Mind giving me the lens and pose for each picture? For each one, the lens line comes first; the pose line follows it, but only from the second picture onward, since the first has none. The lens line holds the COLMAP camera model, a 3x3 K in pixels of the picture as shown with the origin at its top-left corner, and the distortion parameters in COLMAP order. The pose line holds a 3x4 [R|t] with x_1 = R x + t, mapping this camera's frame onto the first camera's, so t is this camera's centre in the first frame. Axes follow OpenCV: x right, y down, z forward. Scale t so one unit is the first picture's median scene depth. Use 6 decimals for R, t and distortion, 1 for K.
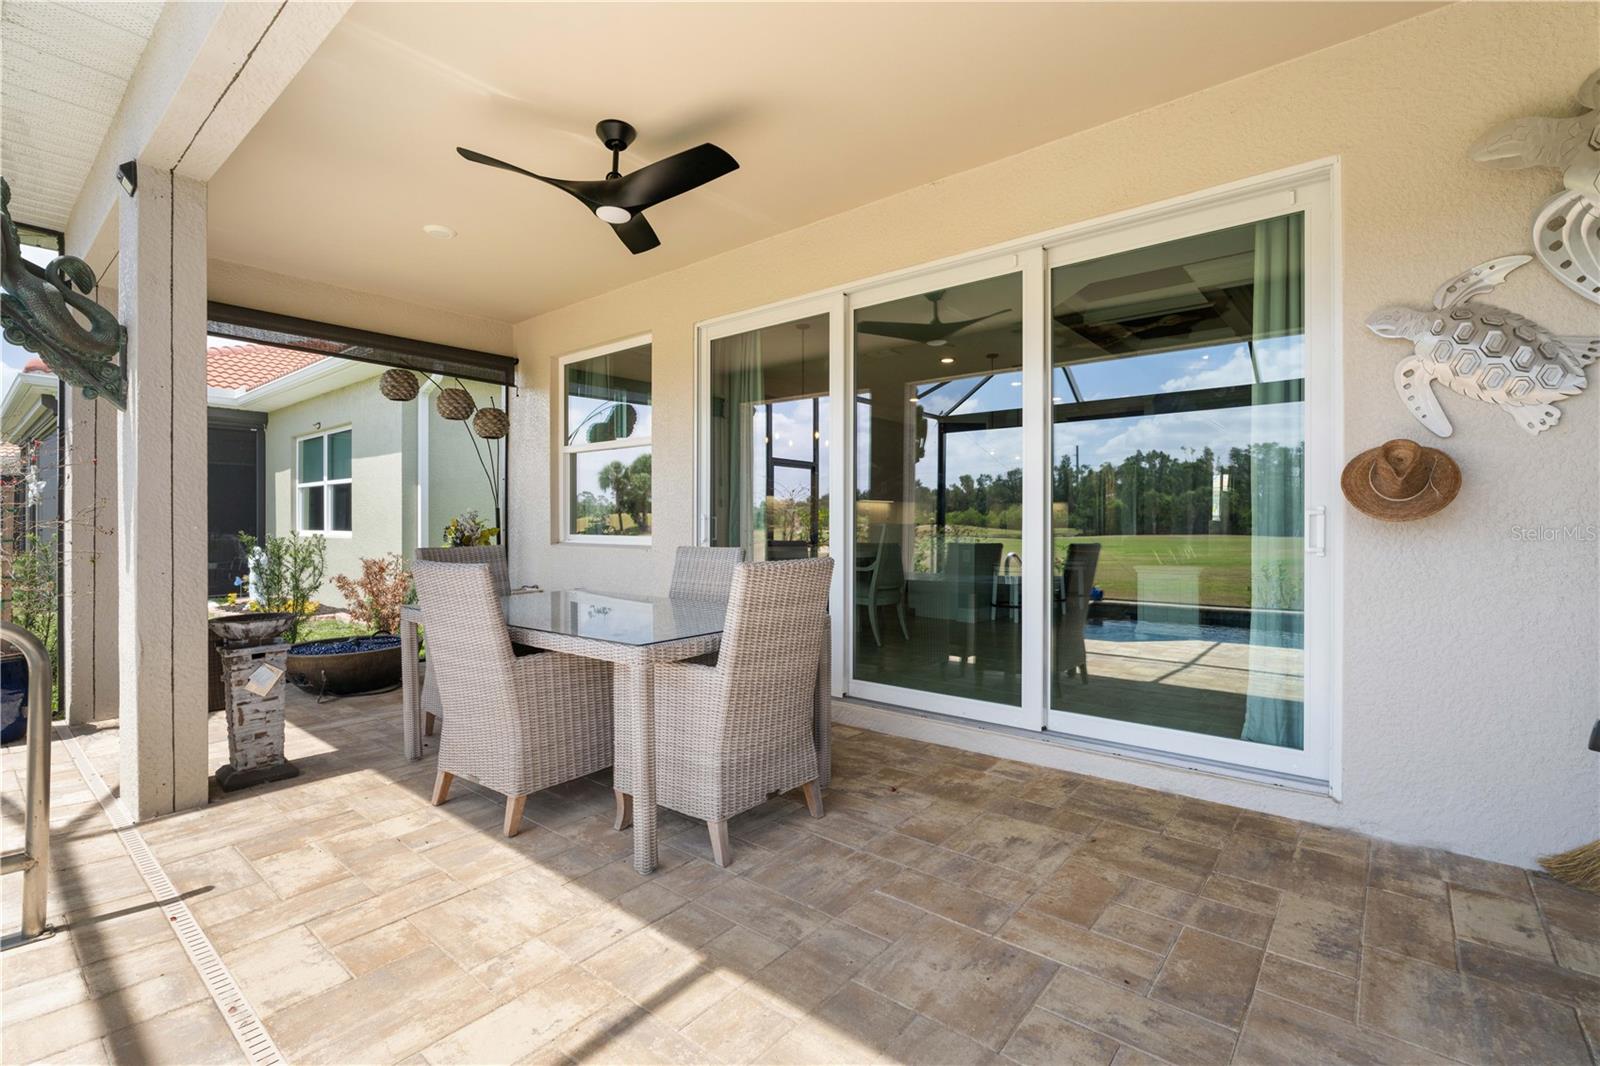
lens RADIAL K [[722.0, 0, 802.2], [0, 722.0, 528.6], [0, 0, 1]] dist [-0.005029, -0.000164]
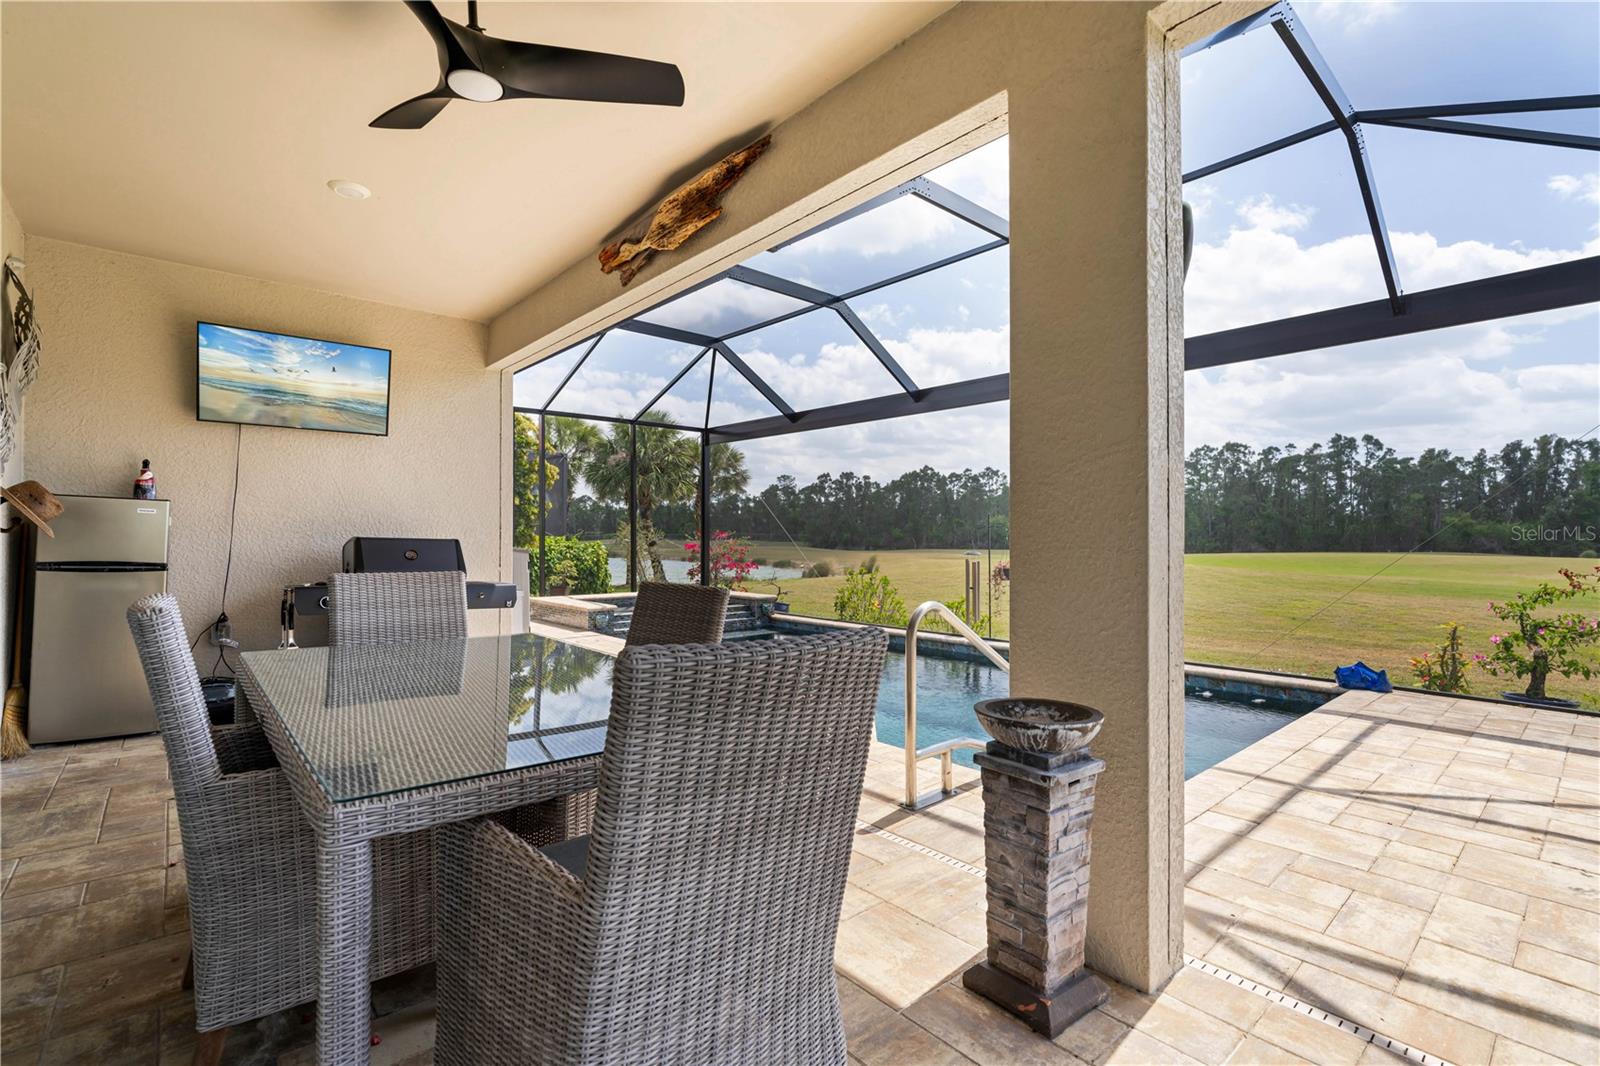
lens RADIAL K [[722.7, 0, 802.5], [0, 722.7, 539.4], [0, 0, 1]] dist [-0.003491, 0.000267]
pose [[-0.987124, -0.004472, 0.159893, -0.685085], [-0.003978, 0.999986, 0.003409, -0.014138], [-0.159906, 0.002729, -0.987129, 1.643854]]
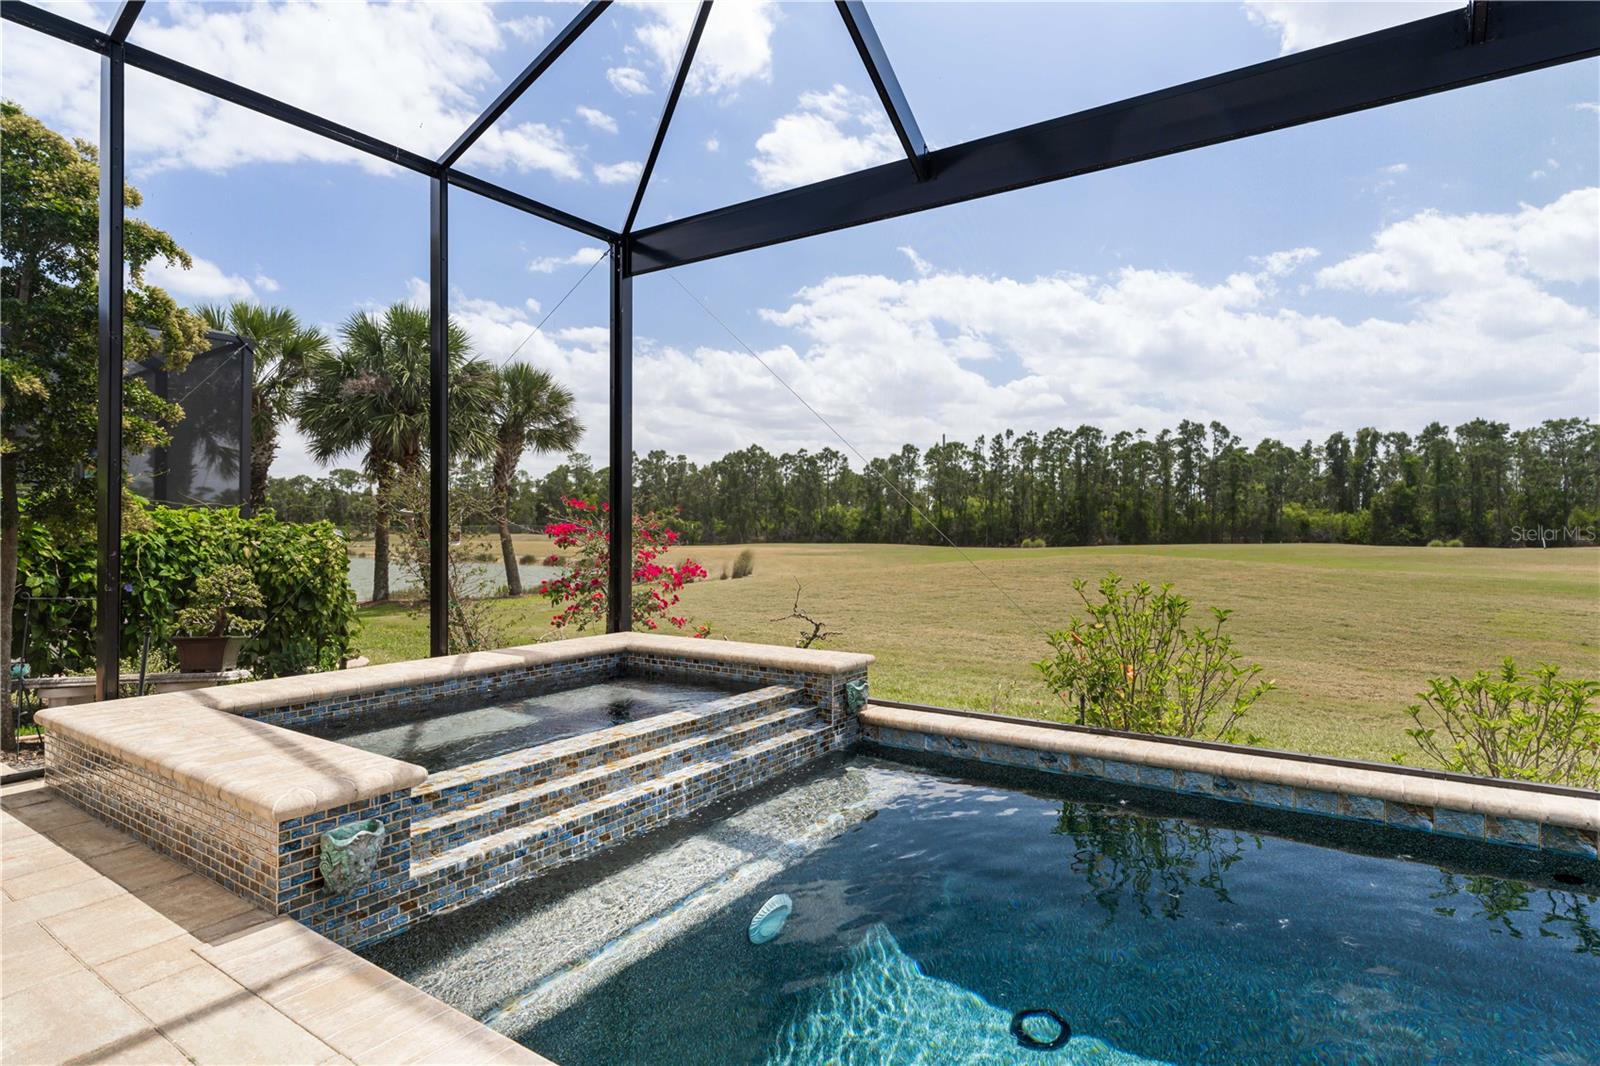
lens RADIAL K [[829.5, 0, 798.1], [0, 829.5, 523.6], [0, 0, 1]] dist [-0.001890, -0.000500]
pose [[-0.996213, -0.002677, -0.086906, 0.242147], [-0.001851, 0.999952, -0.009593, 0.052140], [0.086928, -0.009395, -0.996170, -0.319202]]
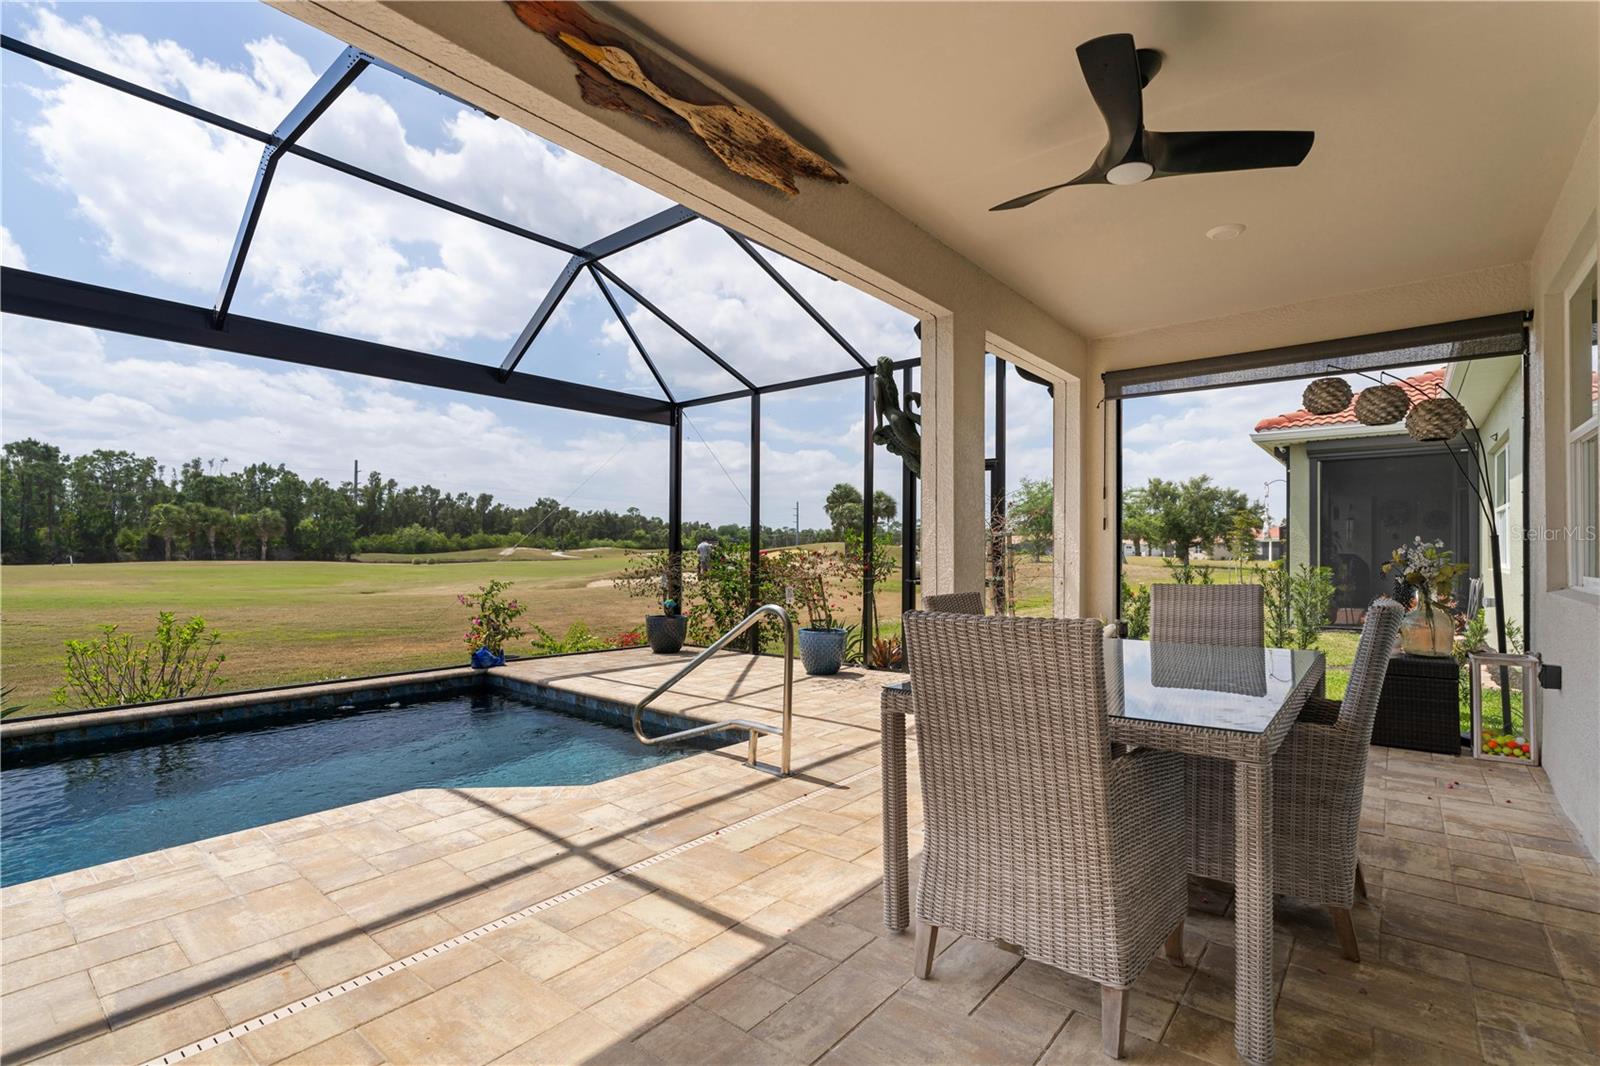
lens RADIAL K [[734.9, 0, 798.6], [0, 734.9, 545.4], [0, 0, 1]] dist [-0.005406, 0.000892]
pose [[0.003956, -0.011145, -0.999930, 0.552652], [-0.007535, 0.999909, -0.011175, -0.009569], [0.999964, 0.007579, 0.003872, 0.644883]]
